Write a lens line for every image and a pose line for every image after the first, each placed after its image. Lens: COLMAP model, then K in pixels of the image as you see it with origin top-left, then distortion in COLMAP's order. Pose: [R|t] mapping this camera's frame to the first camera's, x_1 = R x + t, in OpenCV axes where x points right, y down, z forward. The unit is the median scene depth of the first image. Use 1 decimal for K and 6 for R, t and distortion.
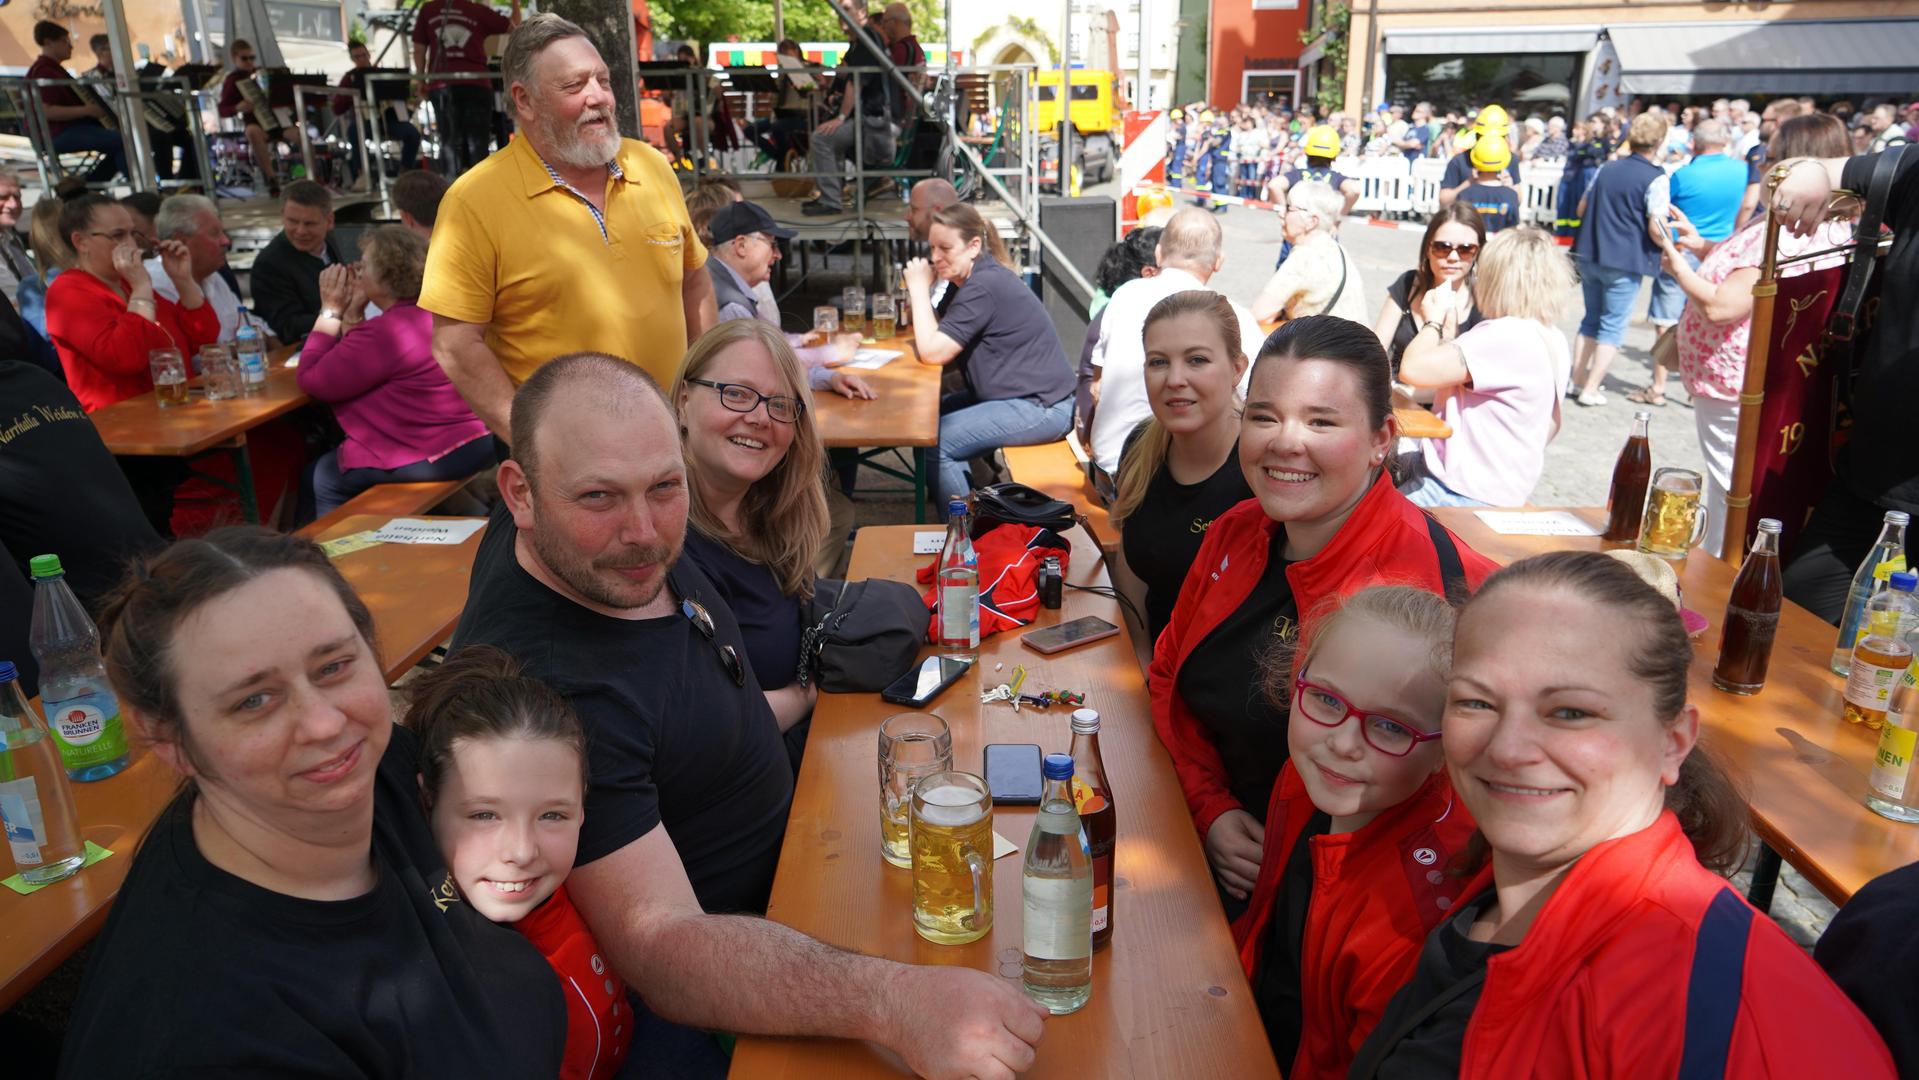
lens RADIAL K [[1351.9, 0, 959.5], [0, 1351.9, 540.4], [0, 0, 1]] dist [-0.004784, -0.000151]
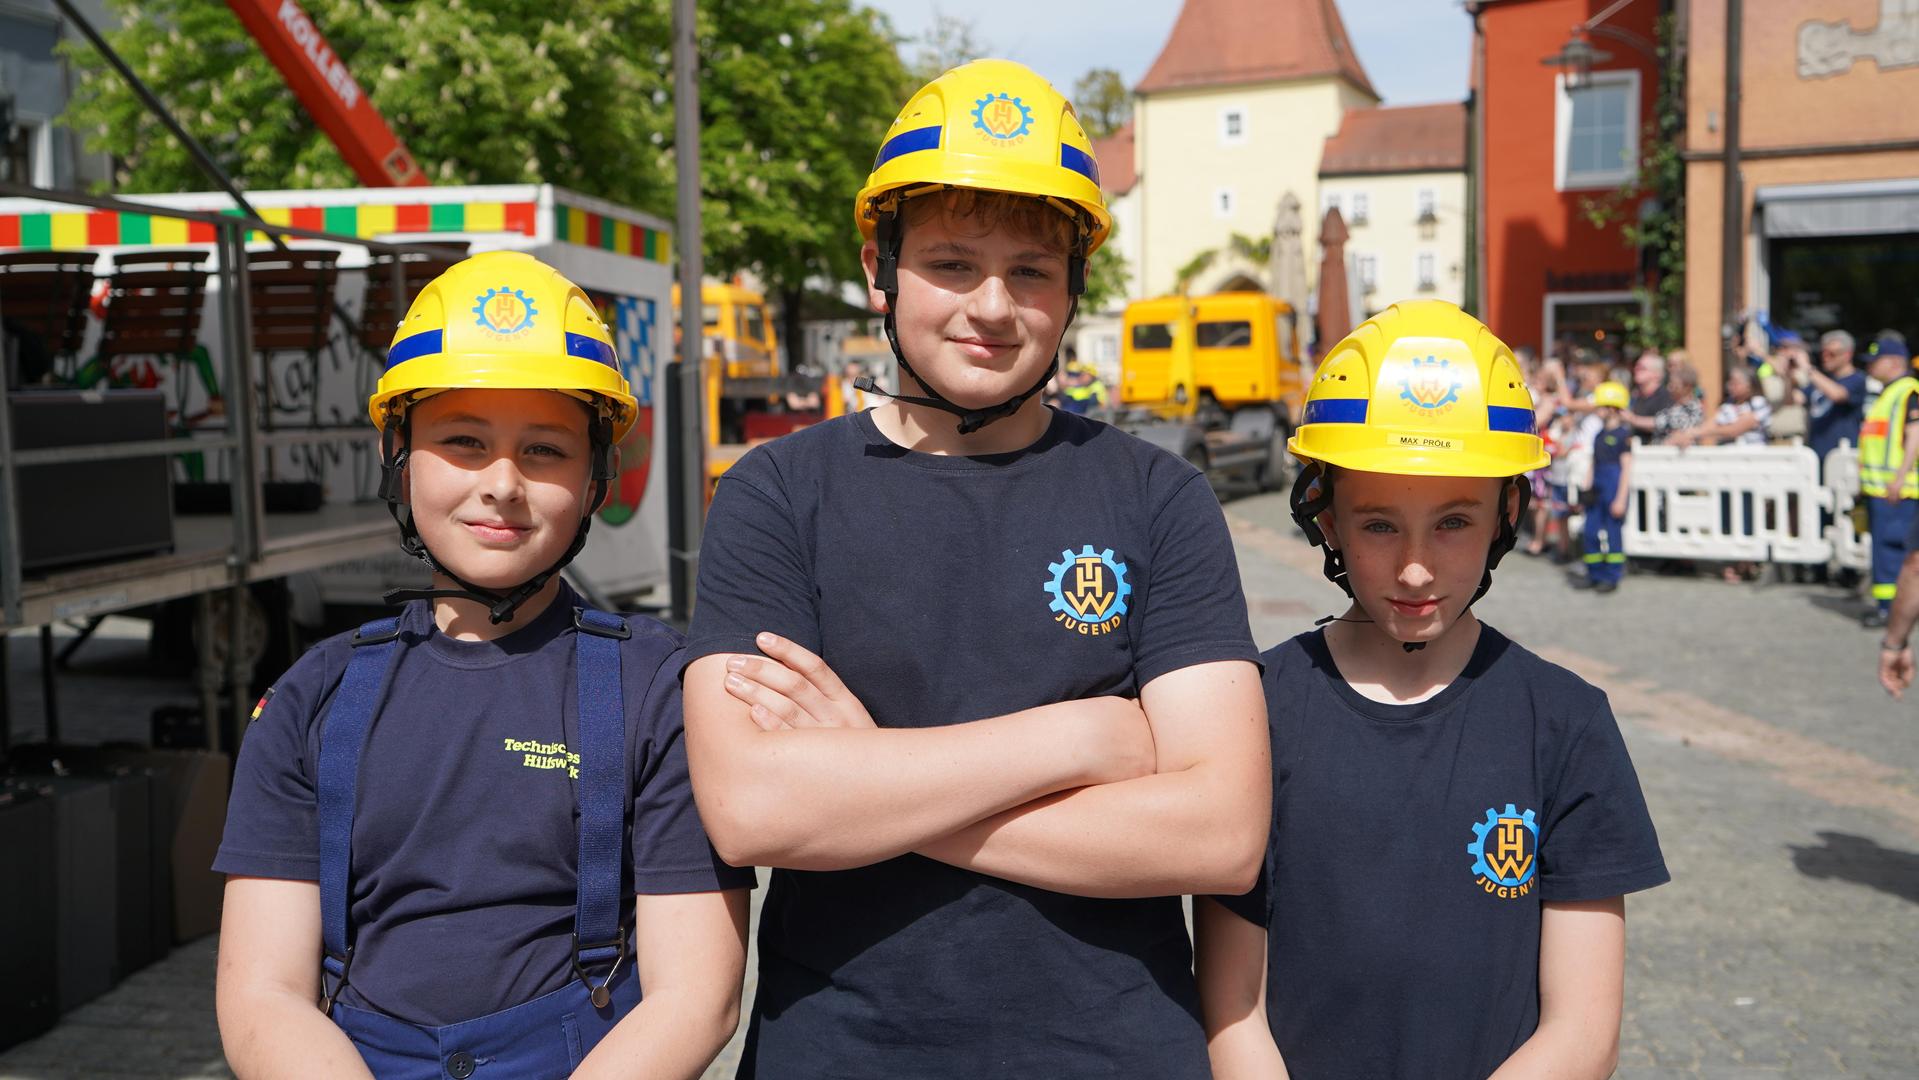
lens RADIAL K [[1903.1, 0, 959.3], [0, 1903.1, 538.6], [0, 0, 1]] dist [-0.002946, 0.000000]
pose [[0.986107, 0.004105, -0.166063, 0.143324], [-0.041287, 0.974382, -0.221079, -0.093813], [0.160901, 0.224863, 0.961014, 0.323911]]
